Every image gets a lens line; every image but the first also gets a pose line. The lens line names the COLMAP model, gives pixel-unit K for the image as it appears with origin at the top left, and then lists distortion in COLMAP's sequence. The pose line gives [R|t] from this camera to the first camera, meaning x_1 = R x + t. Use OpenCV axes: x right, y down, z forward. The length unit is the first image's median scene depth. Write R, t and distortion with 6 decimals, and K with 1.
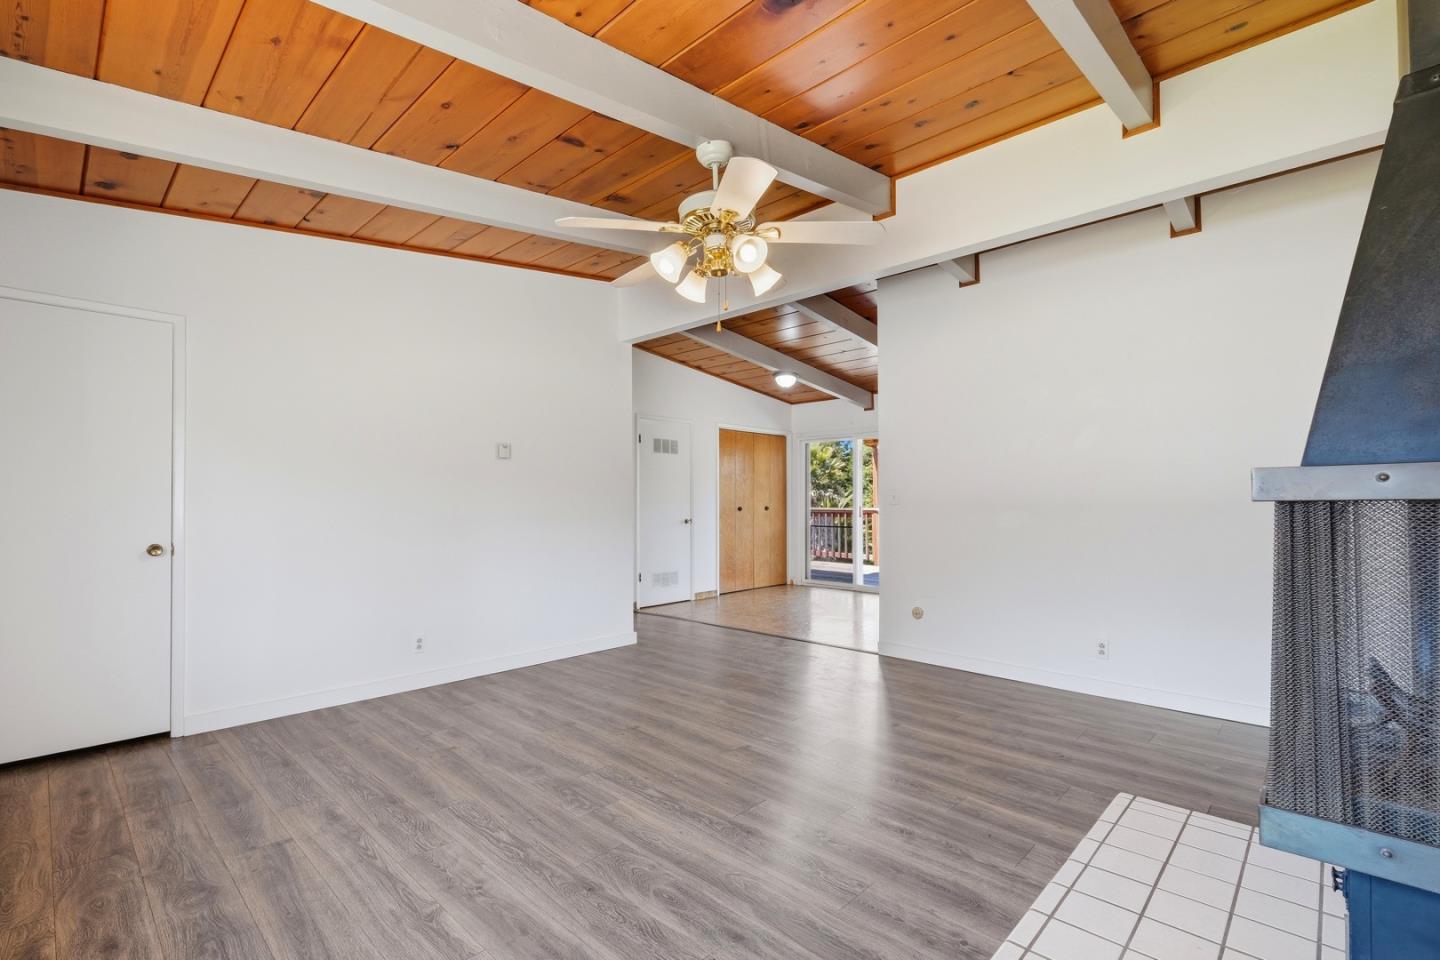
lens RADIAL K [[644.9, 0, 705.4], [0, 644.9, 499.4], [0, 0, 1]] dist [0.010695, 0.000268]
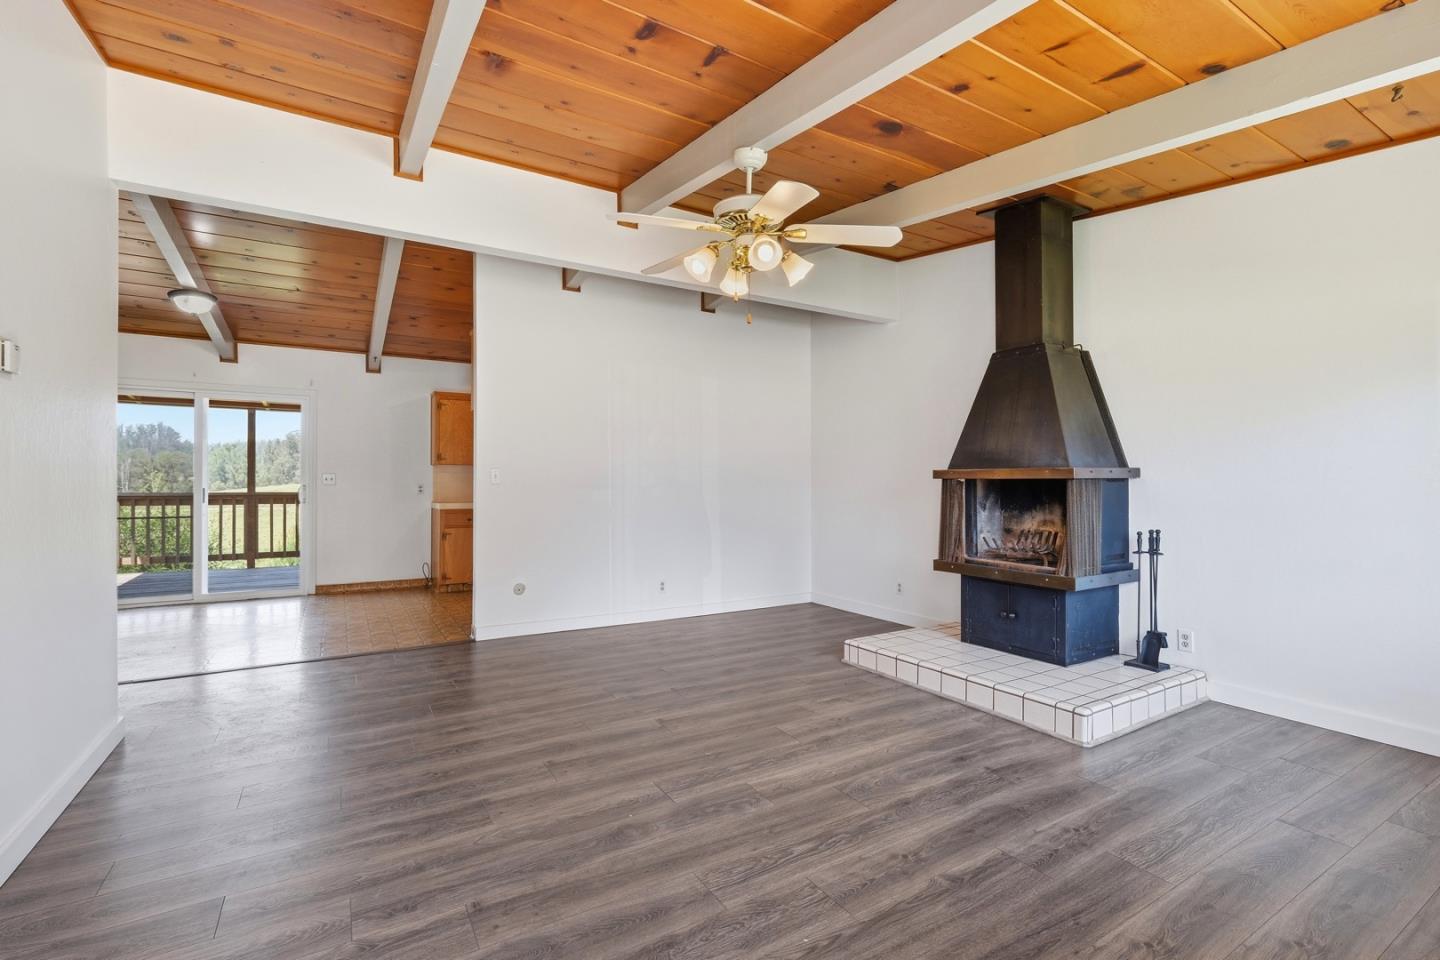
lens RADIAL K [[644.9, 0, 714.0], [0, 644.9, 483.8], [0, 0, 1]] dist [0.010695, 0.000268]
pose [[0.256609, 0.005057, 0.966502, -0.933526], [-0.004772, 0.999981, -0.003965, 0.014699], [-0.966503, -0.003595, 0.256628, 0.683812]]
